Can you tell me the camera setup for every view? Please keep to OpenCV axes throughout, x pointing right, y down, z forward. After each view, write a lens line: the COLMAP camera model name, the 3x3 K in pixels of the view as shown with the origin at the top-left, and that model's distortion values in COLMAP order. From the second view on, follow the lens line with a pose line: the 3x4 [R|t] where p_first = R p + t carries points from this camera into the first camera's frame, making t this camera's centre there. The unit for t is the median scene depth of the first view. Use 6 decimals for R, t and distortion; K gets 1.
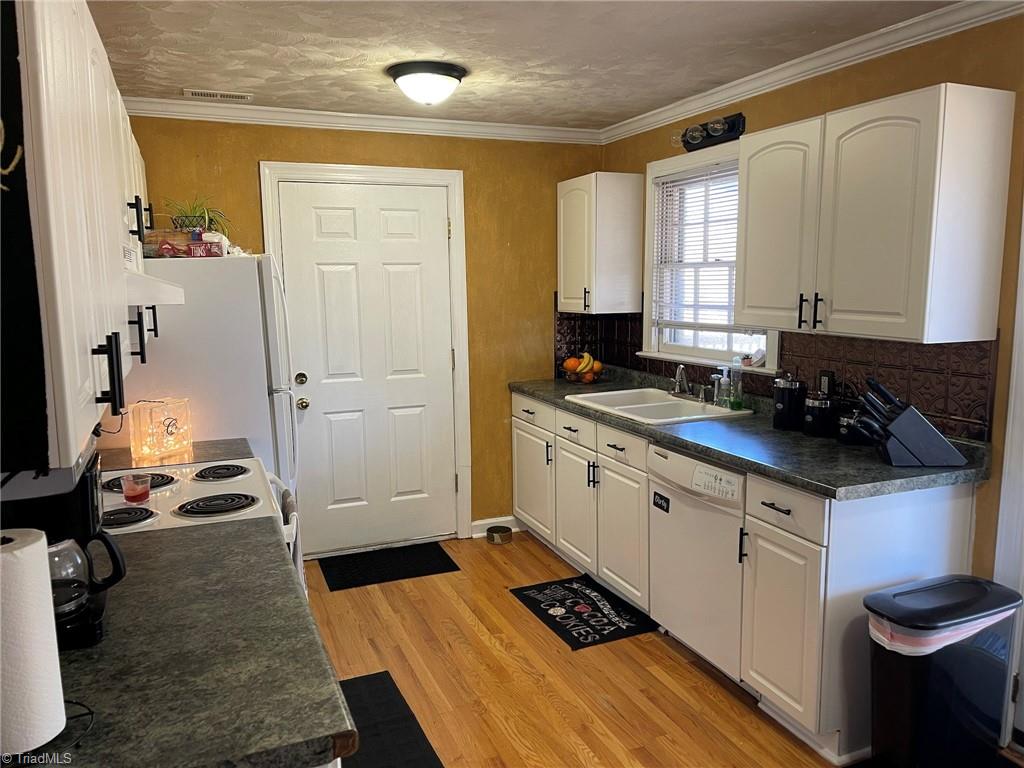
lens RADIAL K [[788.3, 0, 512.0], [0, 788.3, 384.0], [0, 0, 1]] dist [0.089977, -0.135490]
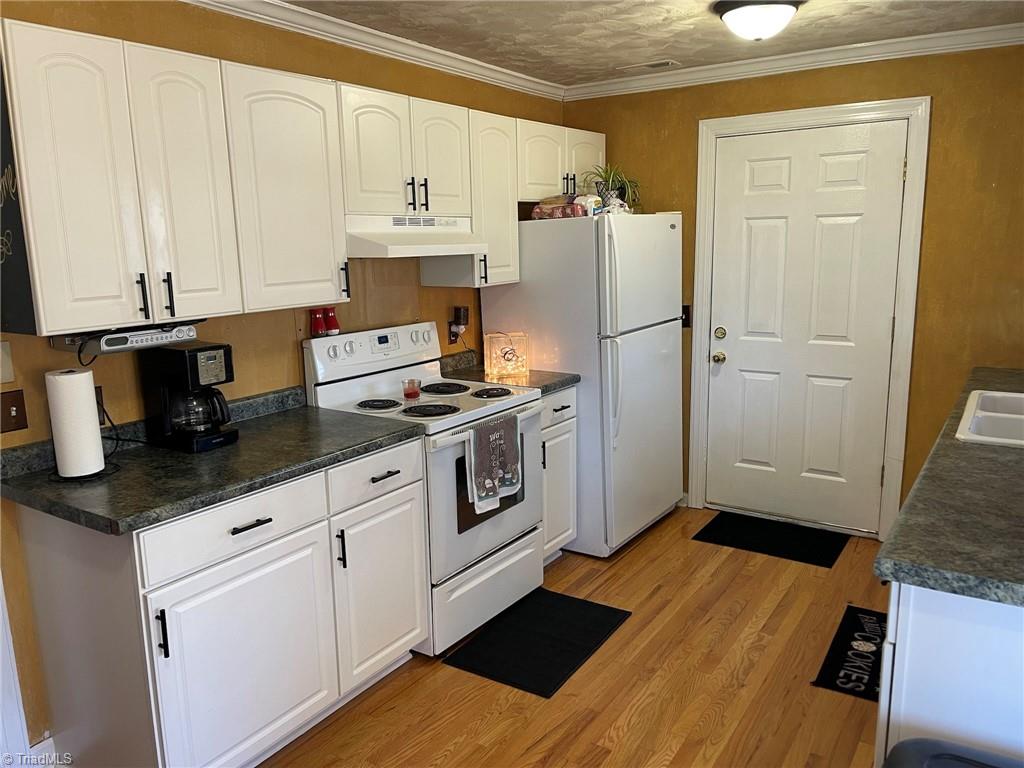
lens RADIAL K [[788.3, 0, 512.0], [0, 788.3, 384.0], [0, 0, 1]] dist [0.089977, -0.135490]
pose [[0.547028, 0.153508, -0.822919, 0.436486], [-0.102131, 0.987937, 0.116400, -0.033207], [0.830861, 0.020371, 0.556107, 0.211823]]
